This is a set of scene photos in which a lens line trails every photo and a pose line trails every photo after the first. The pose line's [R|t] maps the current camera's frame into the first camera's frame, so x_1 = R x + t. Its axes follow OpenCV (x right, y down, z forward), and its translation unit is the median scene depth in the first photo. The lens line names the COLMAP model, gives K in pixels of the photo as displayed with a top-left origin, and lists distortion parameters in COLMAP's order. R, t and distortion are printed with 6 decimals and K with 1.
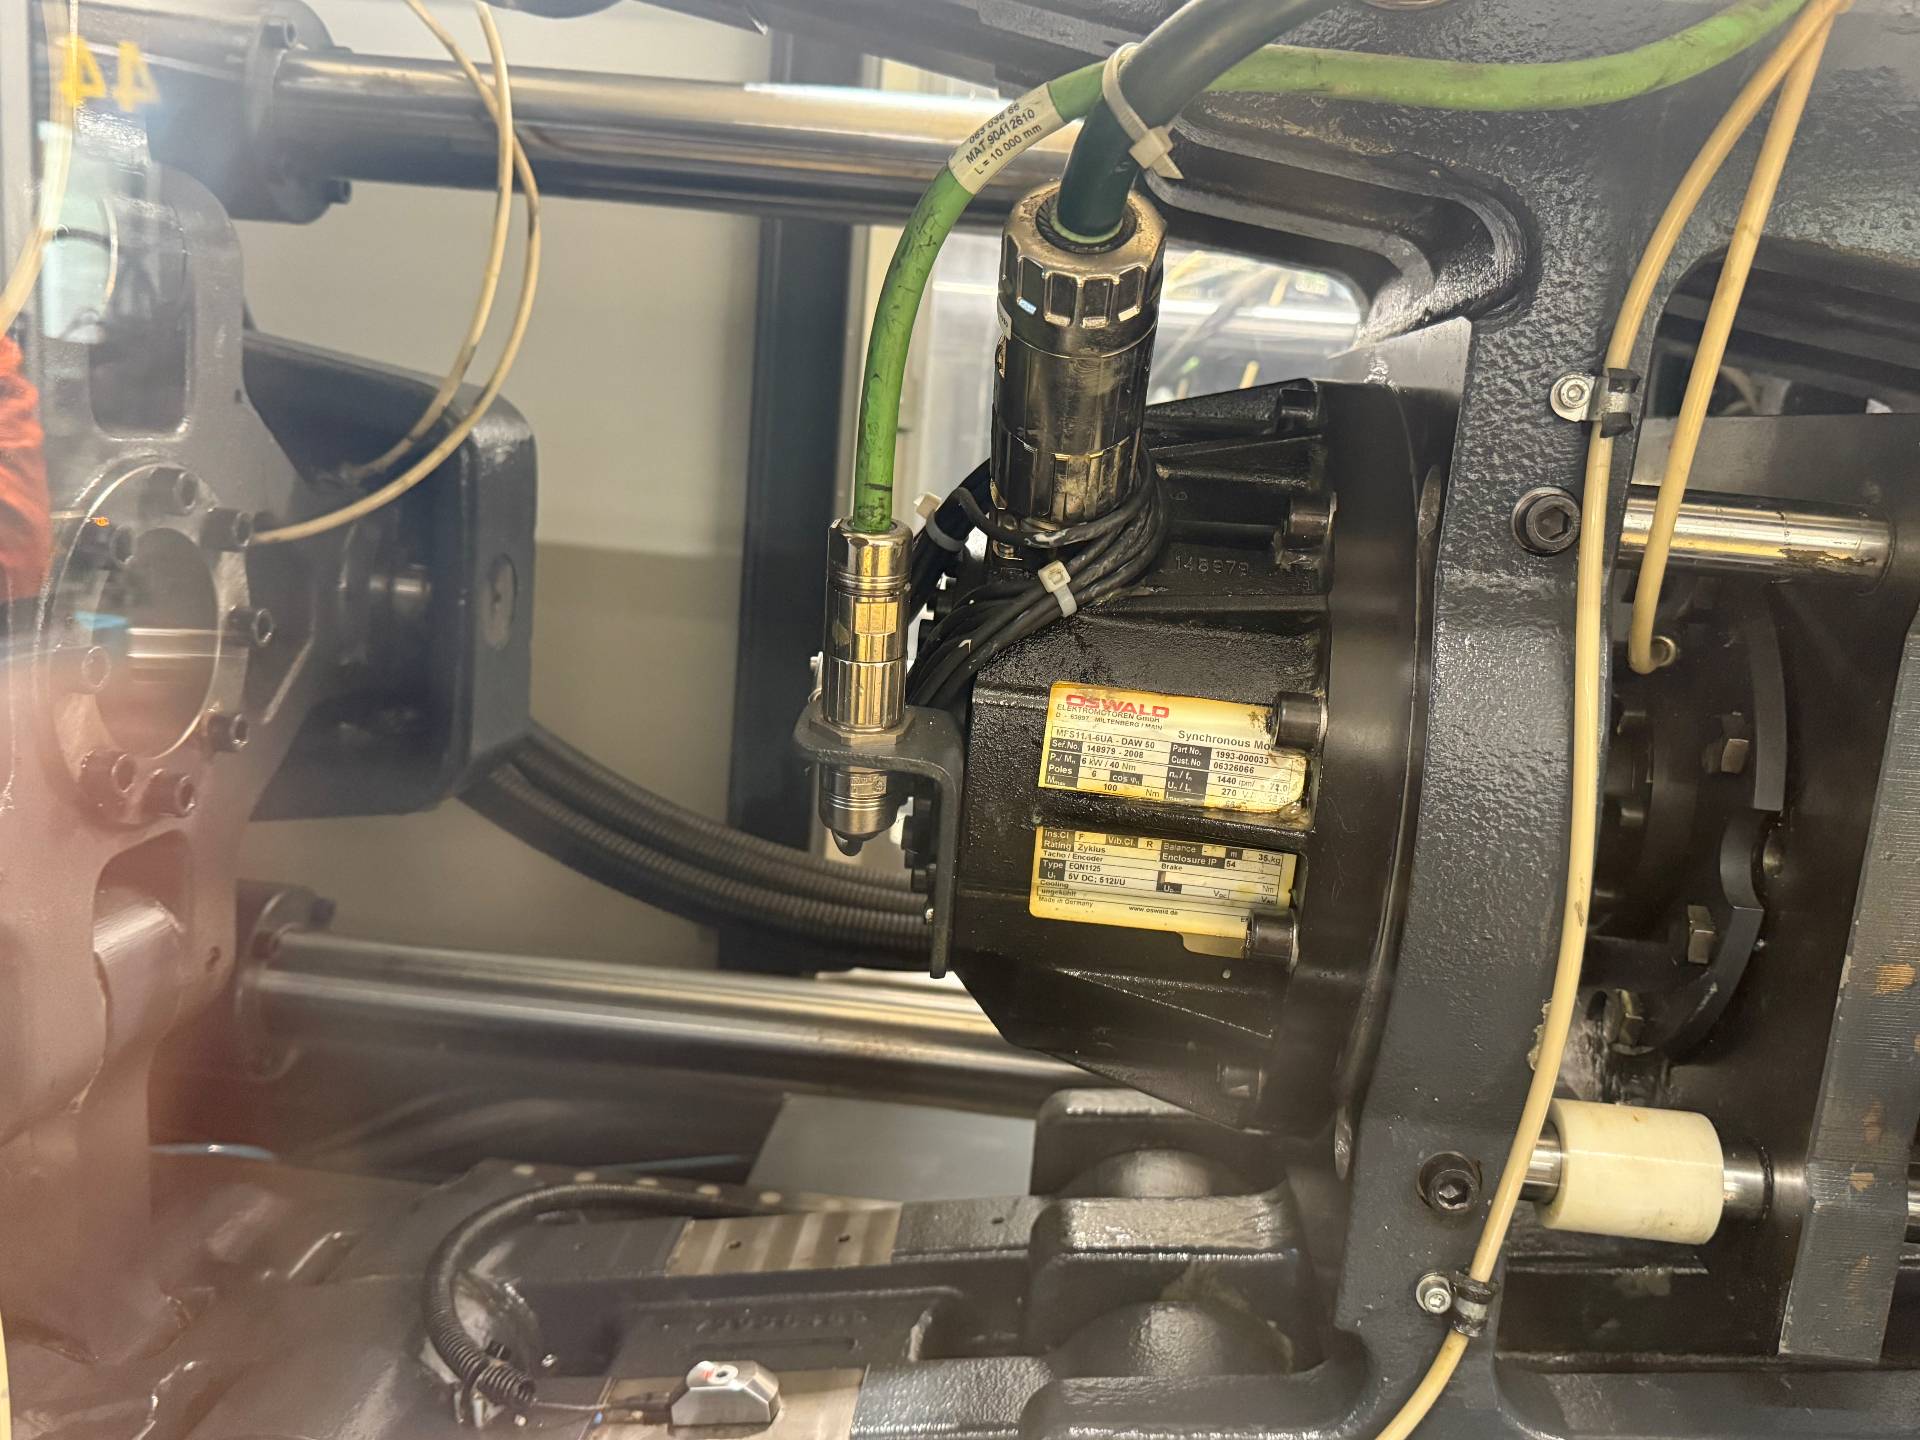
lens RADIAL K [[1600.0, 0, 972.8], [0, 1600.0, 723.2], [0, 0, 1]] dist [0.032838, -0.012332]
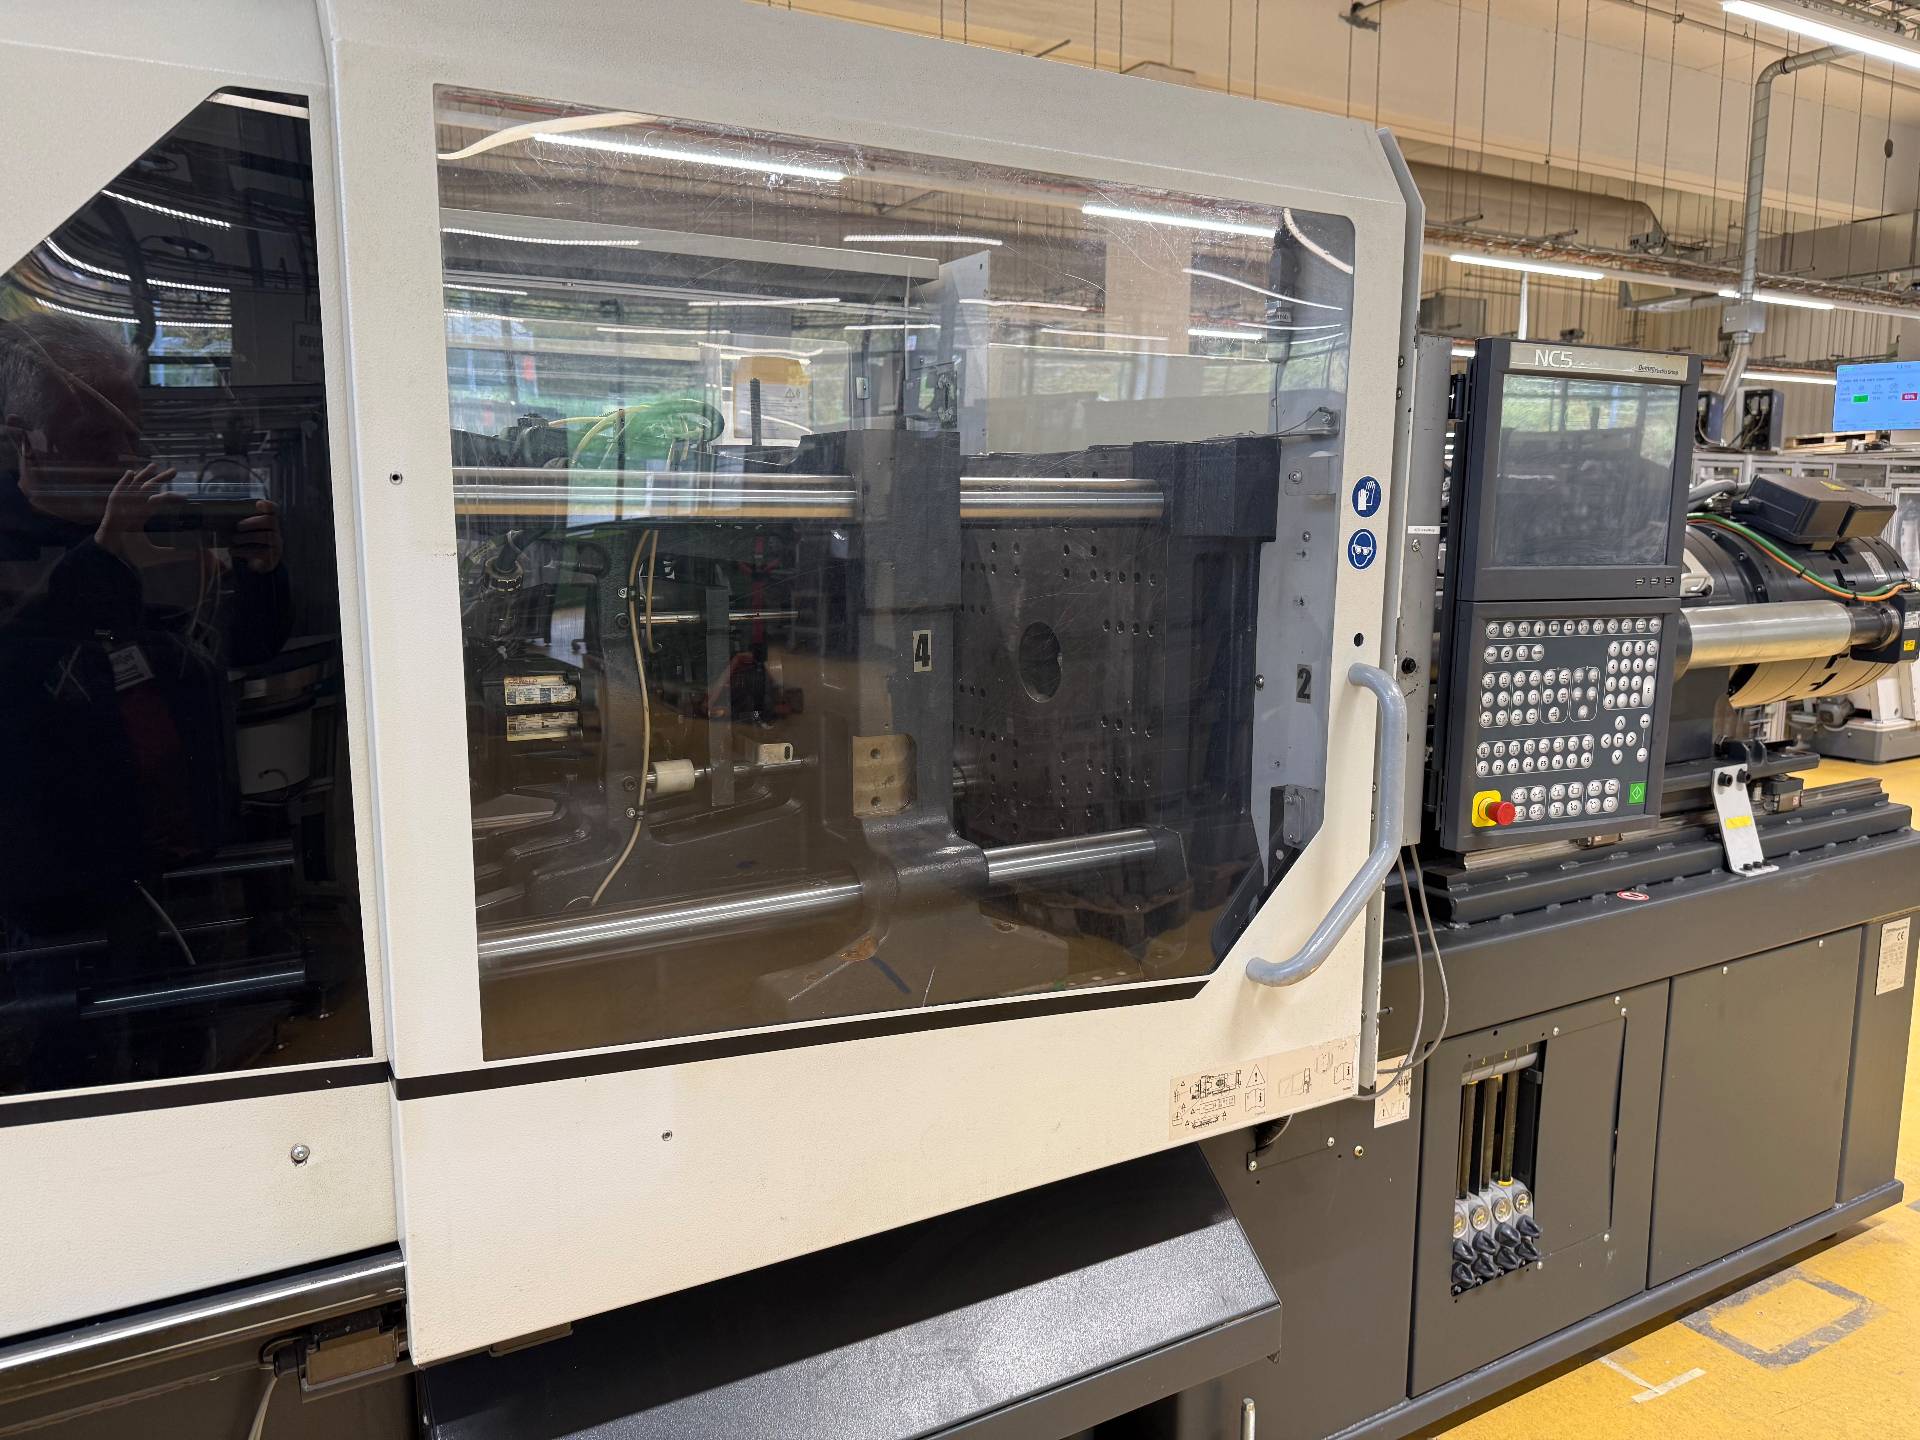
lens RADIAL K [[1371.7, 0, 956.5], [0, 1371.7, 713.7], [0, 0, 1]] dist [0.035288, -0.069689]
pose [[0.810783, -0.188837, 0.554051, -0.892179], [0.172464, 0.981582, 0.082175, -0.025127], [-0.559364, 0.028927, 0.828417, -2.256542]]
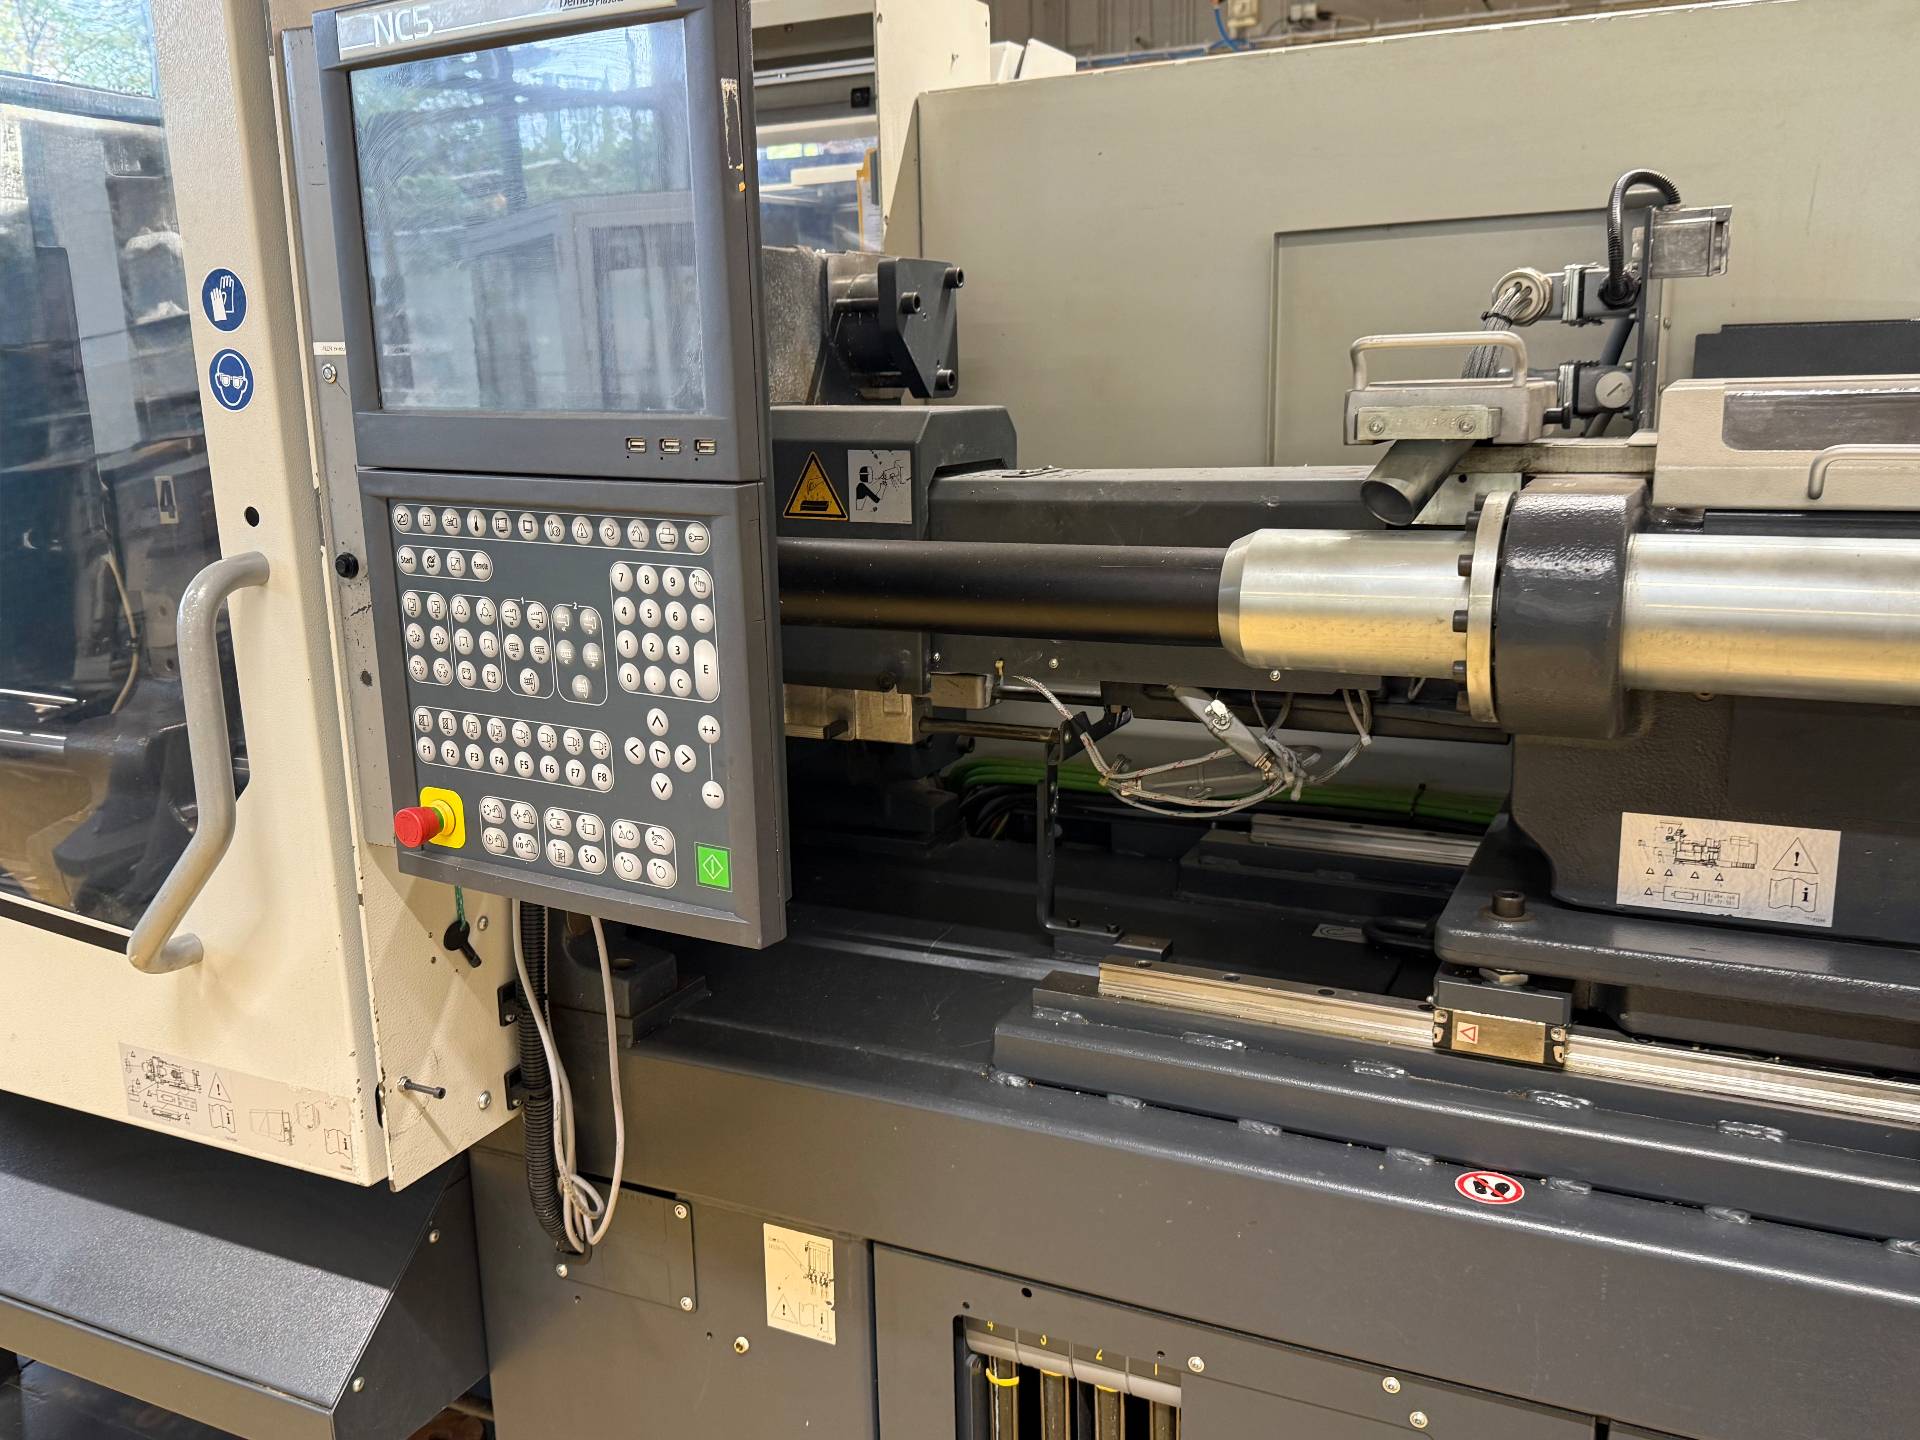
lens RADIAL K [[1600.0, 0, 964.9], [0, 1600.0, 728.1], [0, 0, 1]] dist [0.032838, -0.012332]
pose [[0.935202, -0.047214, -0.350954, 3.875592], [0.064292, 0.997239, 0.037163, 0.575225], [0.348231, -0.057318, 0.935655, -2.121478]]
